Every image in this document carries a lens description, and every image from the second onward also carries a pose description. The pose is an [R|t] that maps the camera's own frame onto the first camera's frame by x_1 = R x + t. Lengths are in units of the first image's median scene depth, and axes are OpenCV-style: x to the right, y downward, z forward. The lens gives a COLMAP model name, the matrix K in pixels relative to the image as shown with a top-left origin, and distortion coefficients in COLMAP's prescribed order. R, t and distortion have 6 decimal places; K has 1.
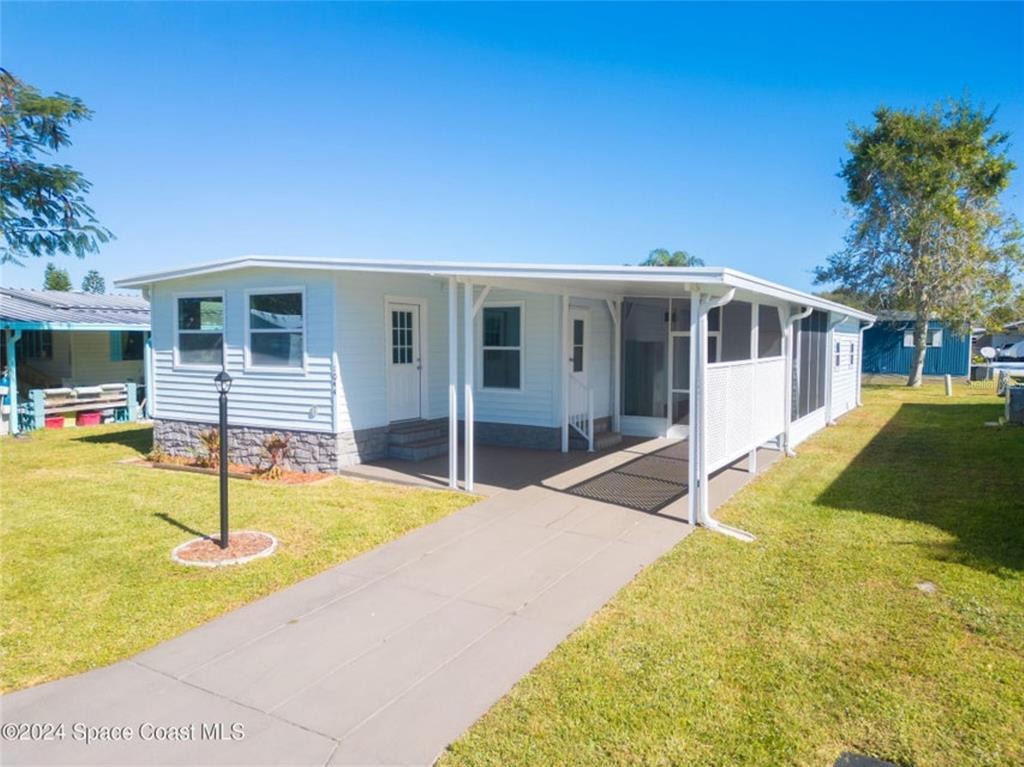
lens RADIAL K [[719.3, 0, 505.7], [0, 719.3, 380.4], [0, 0, 1]] dist [0.042563, -0.039601]
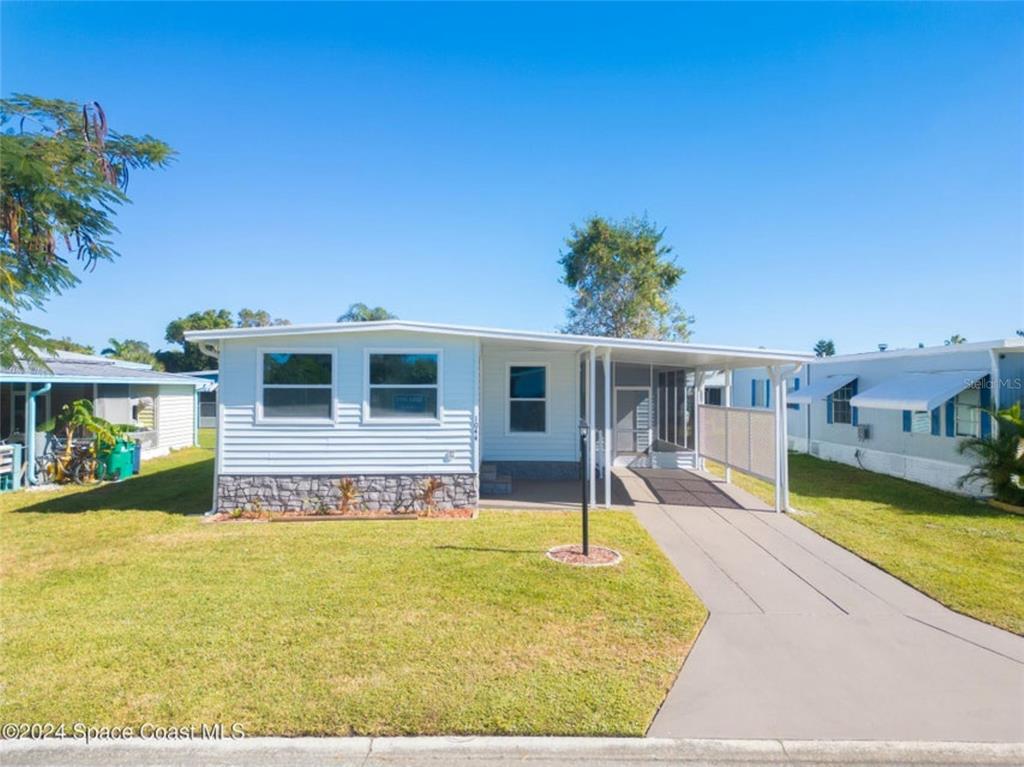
lens RADIAL K [[719.3, 0, 505.0], [0, 719.3, 379.4], [0, 0, 1]] dist [0.042563, -0.039601]
pose [[0.848603, 0.006782, 0.528986, -0.726155], [0.028737, 0.997851, -0.058893, -0.008480], [-0.528248, 0.065178, 0.846585, -0.033455]]
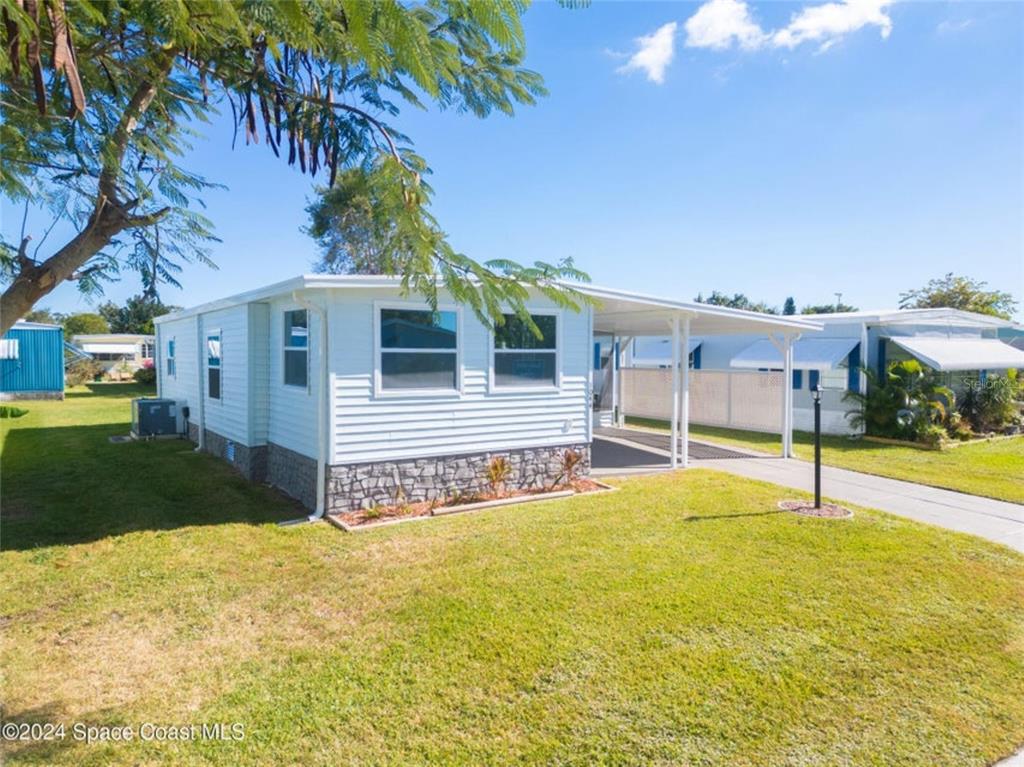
lens RADIAL K [[742.9, 0, 519.2], [0, 742.9, 385.5], [0, 0, 1]] dist [0.040261, -0.000196]
pose [[0.408721, -0.039496, 0.911805, -1.186429], [0.048800, 0.998580, 0.021380, -0.040375], [-0.911354, 0.035757, 0.410067, 0.545410]]
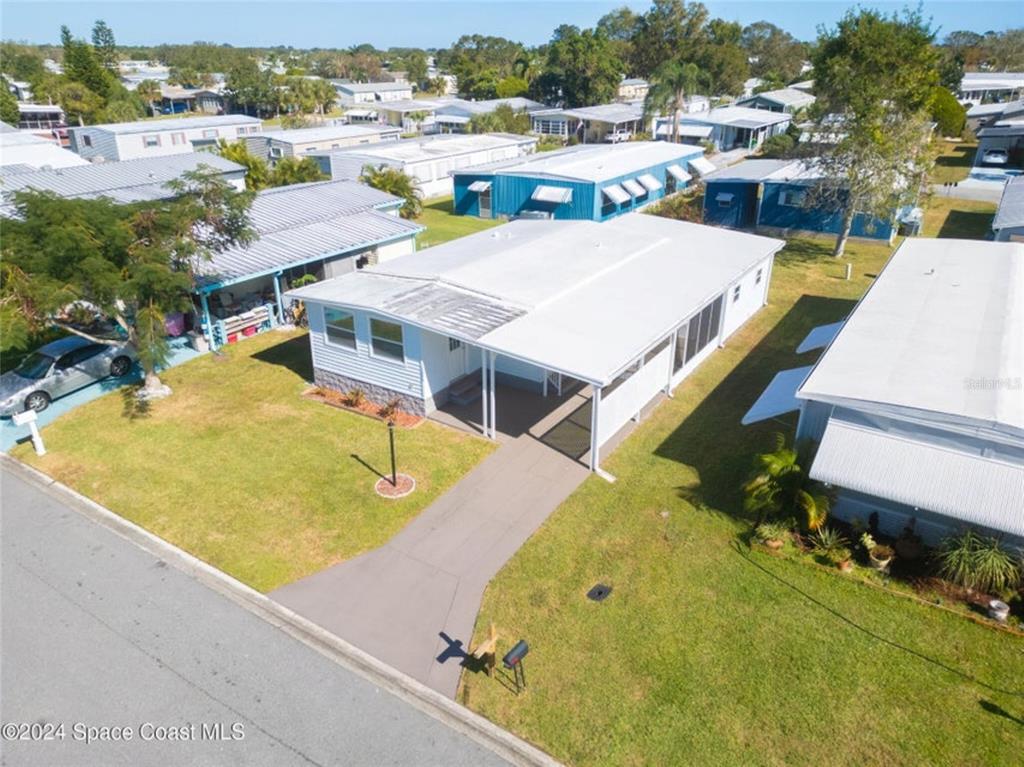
lens RADIAL K [[719.3, 0, 501.5], [0, 719.3, 386.2], [0, 0, 1]] dist [0.042563, -0.039601]
pose [[0.999369, 0.004702, -0.035204, 0.035331], [0.008628, 0.929357, 0.369081, -0.591464], [0.034452, -0.369152, 0.928730, -0.683271]]
